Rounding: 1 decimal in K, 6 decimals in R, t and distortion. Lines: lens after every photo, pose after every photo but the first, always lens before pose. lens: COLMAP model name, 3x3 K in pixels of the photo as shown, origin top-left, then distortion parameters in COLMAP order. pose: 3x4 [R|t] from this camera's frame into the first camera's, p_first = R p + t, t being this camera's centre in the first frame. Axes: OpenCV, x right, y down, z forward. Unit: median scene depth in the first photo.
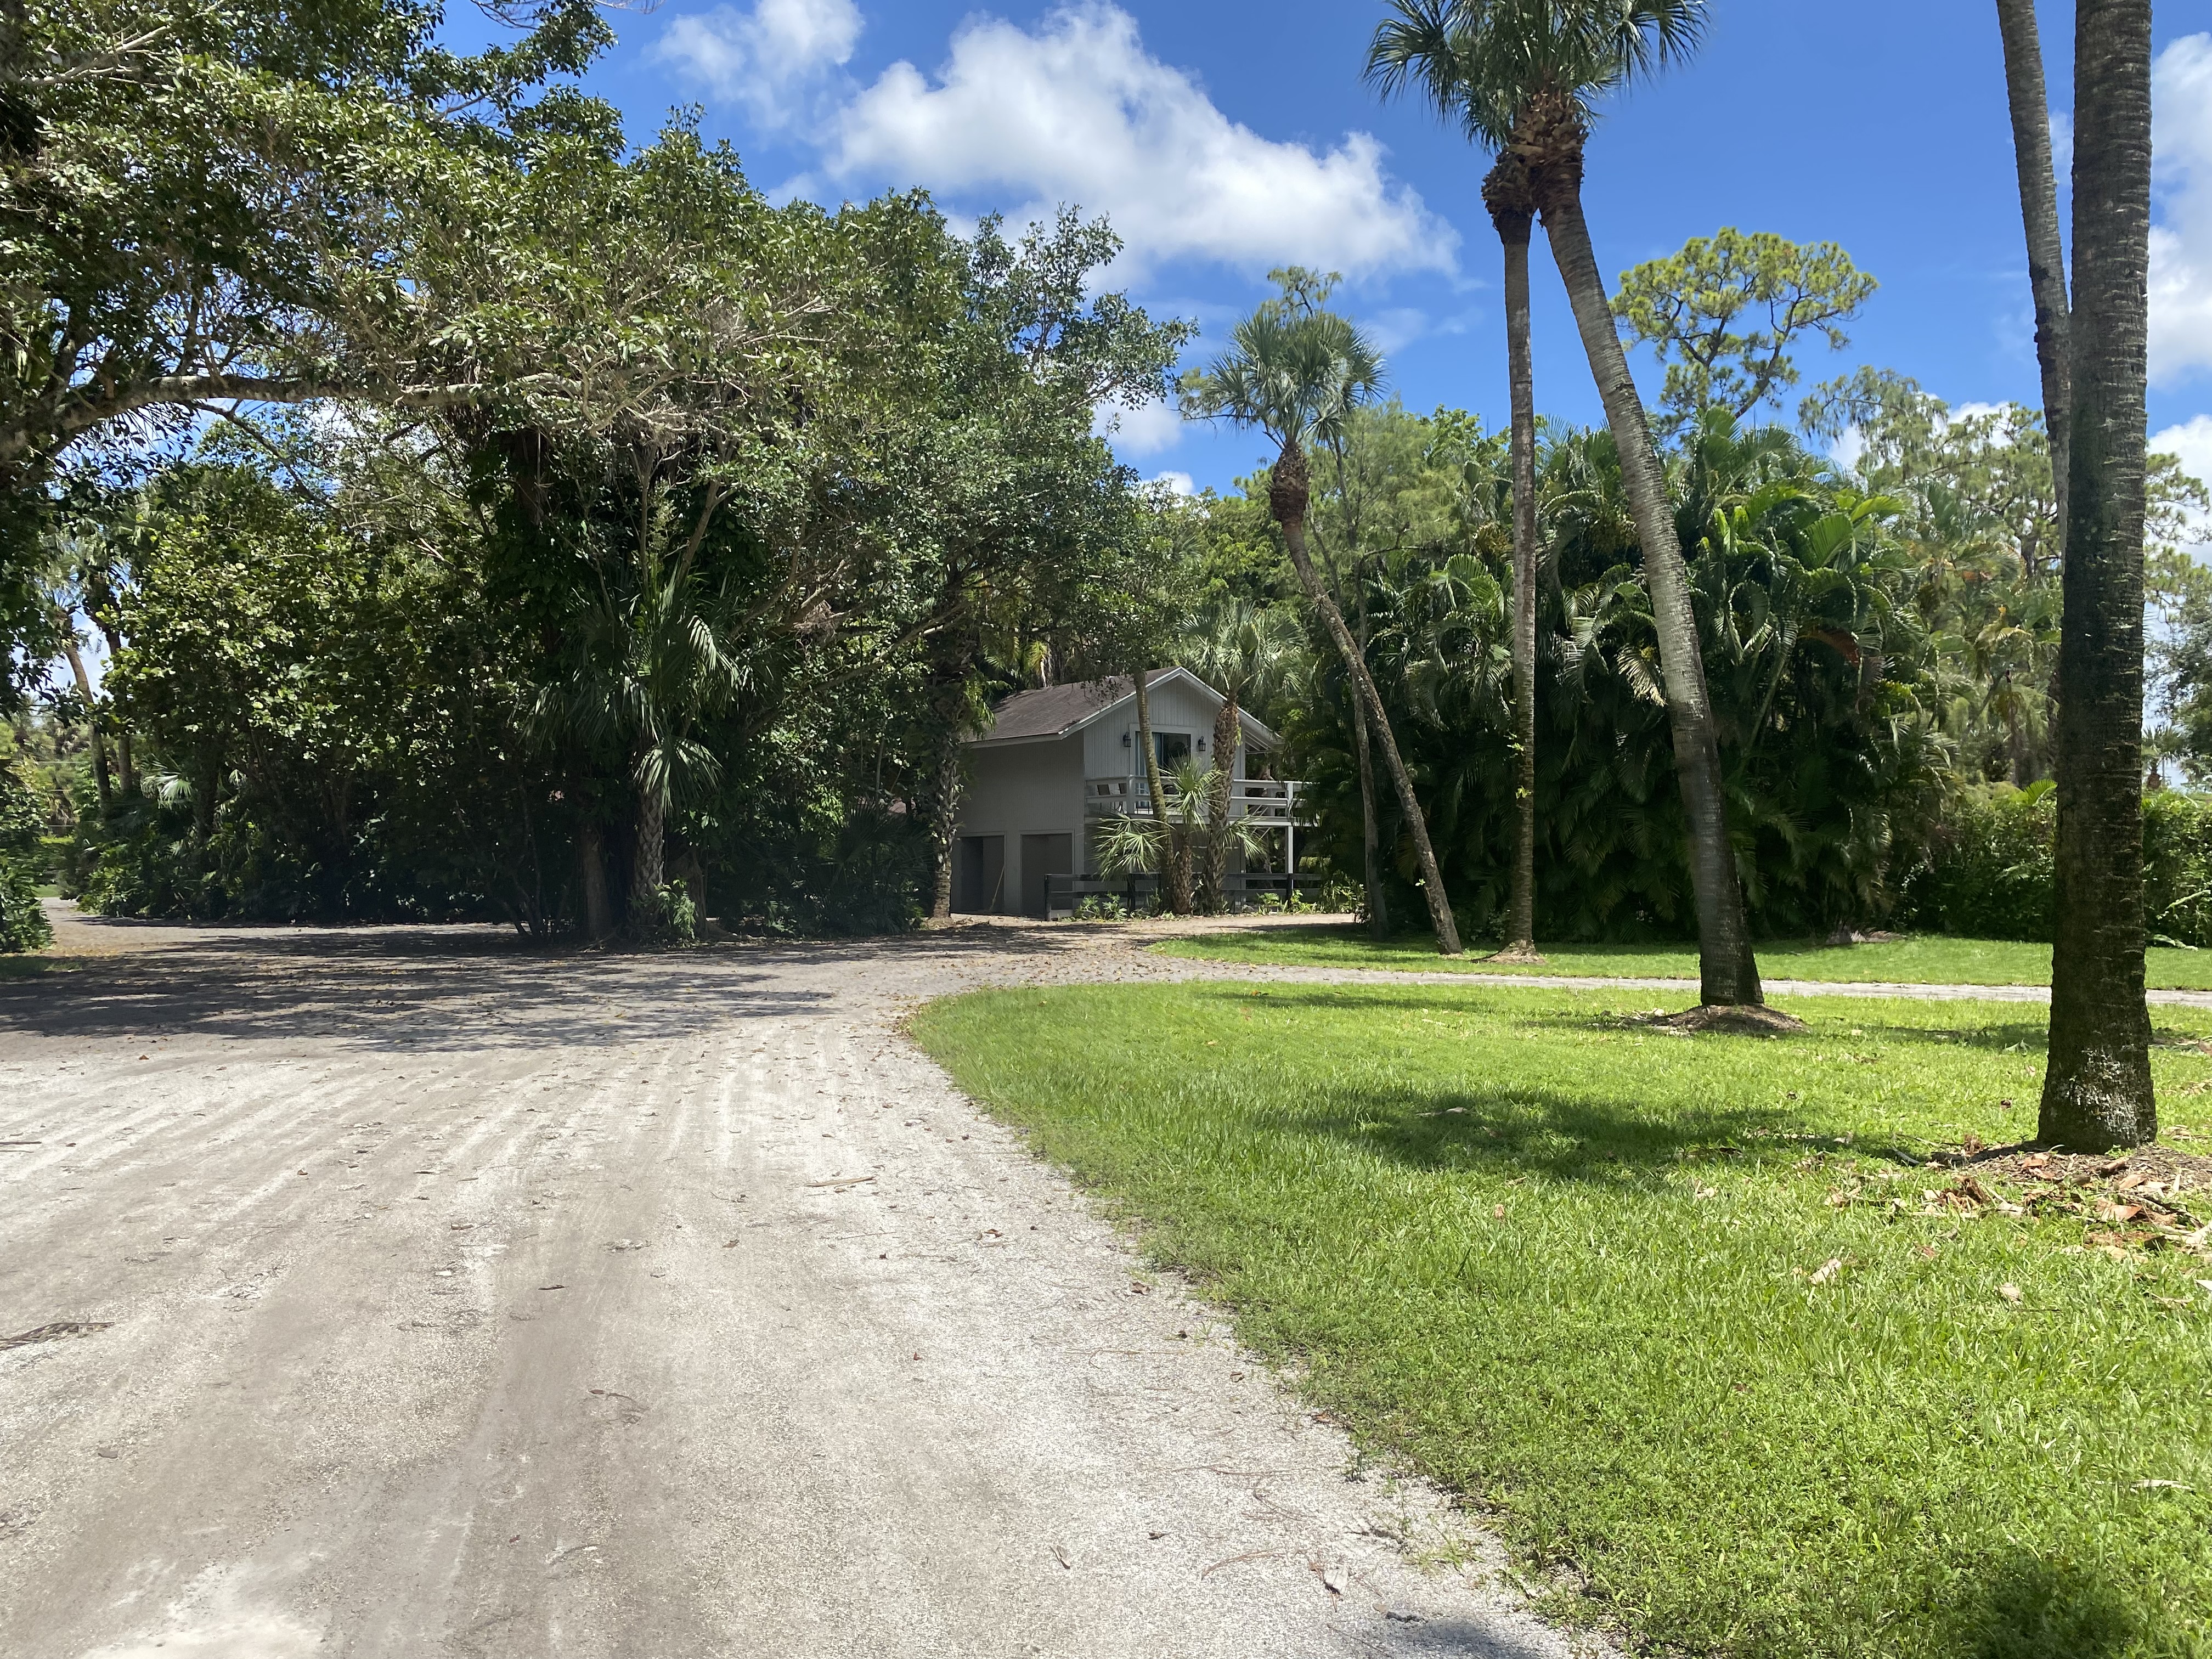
lens RADIAL K [[1673.2, 0, 1107.2], [0, 1673.2, 831.3], [0, 0, 1]] dist [-0.002577, -0.000215]
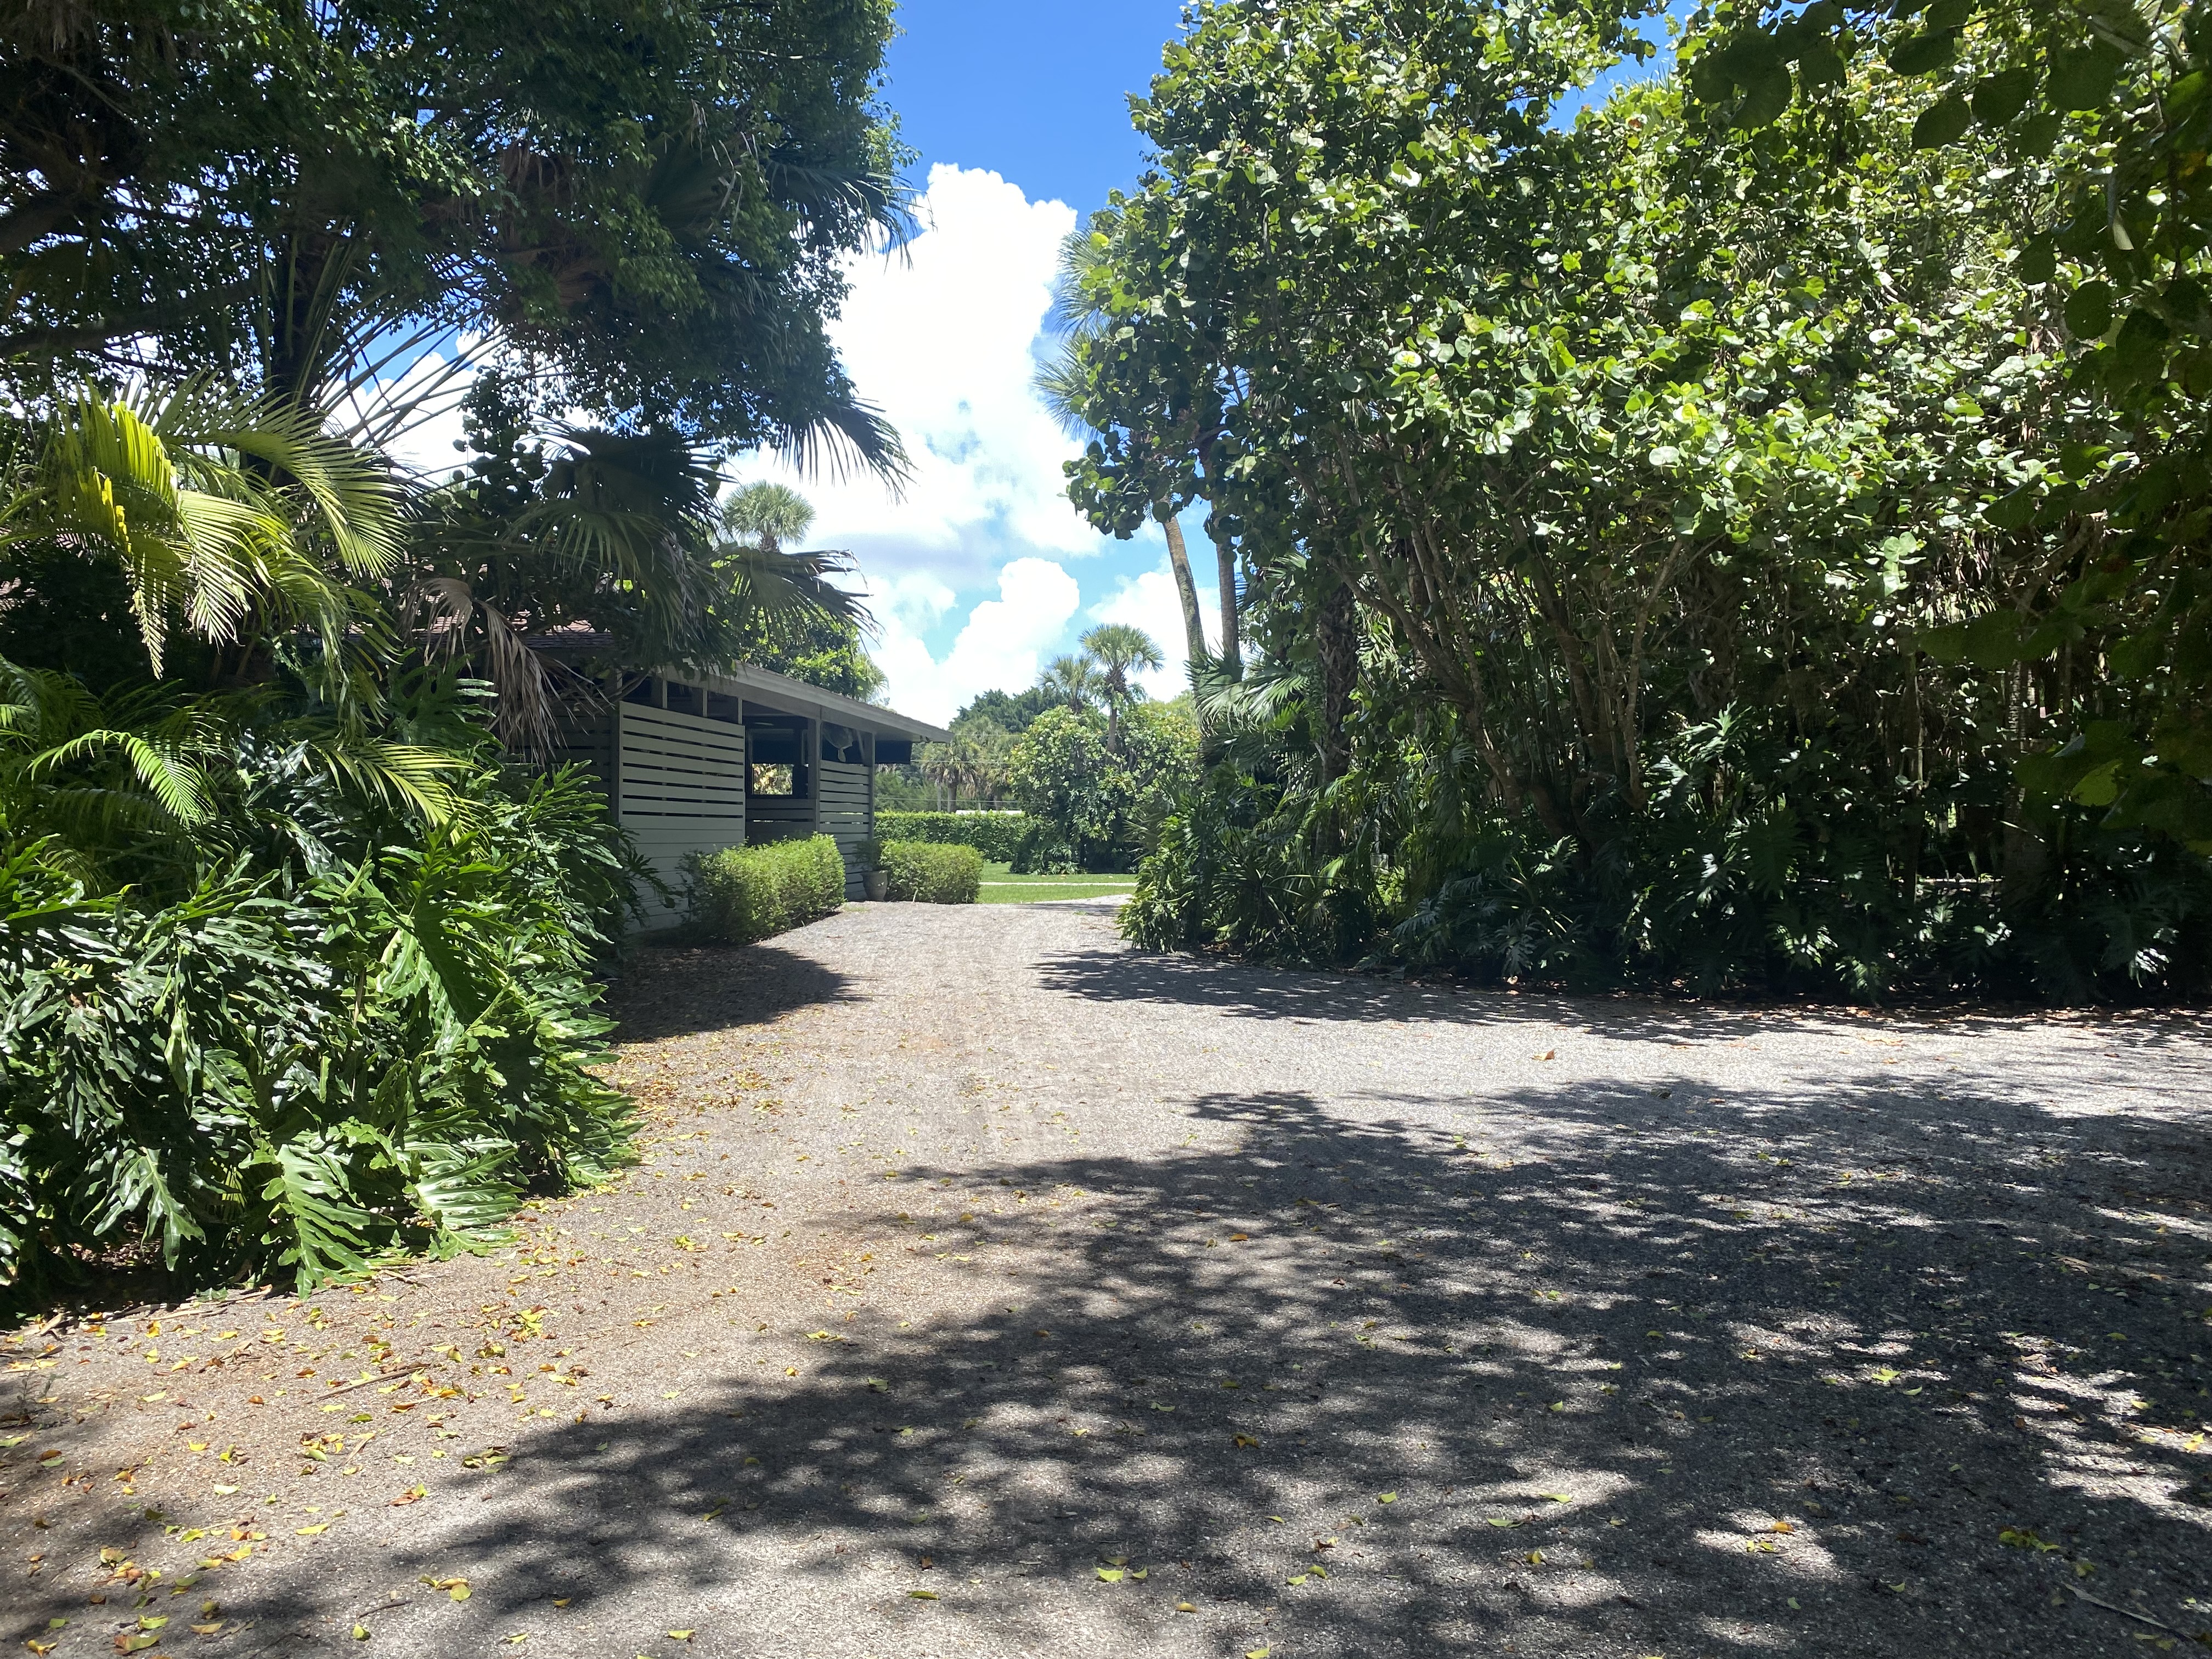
lens RADIAL K [[1673.2, 0, 1106.6], [0, 1673.2, 829.5], [0, 0, 1]] dist [-0.002577, -0.000215]
pose [[0.769434, -0.011025, -0.638631, -0.342086], [0.011195, 0.999930, -0.003775, 0.016874], [0.638628, -0.004245, 0.769504, 0.703797]]
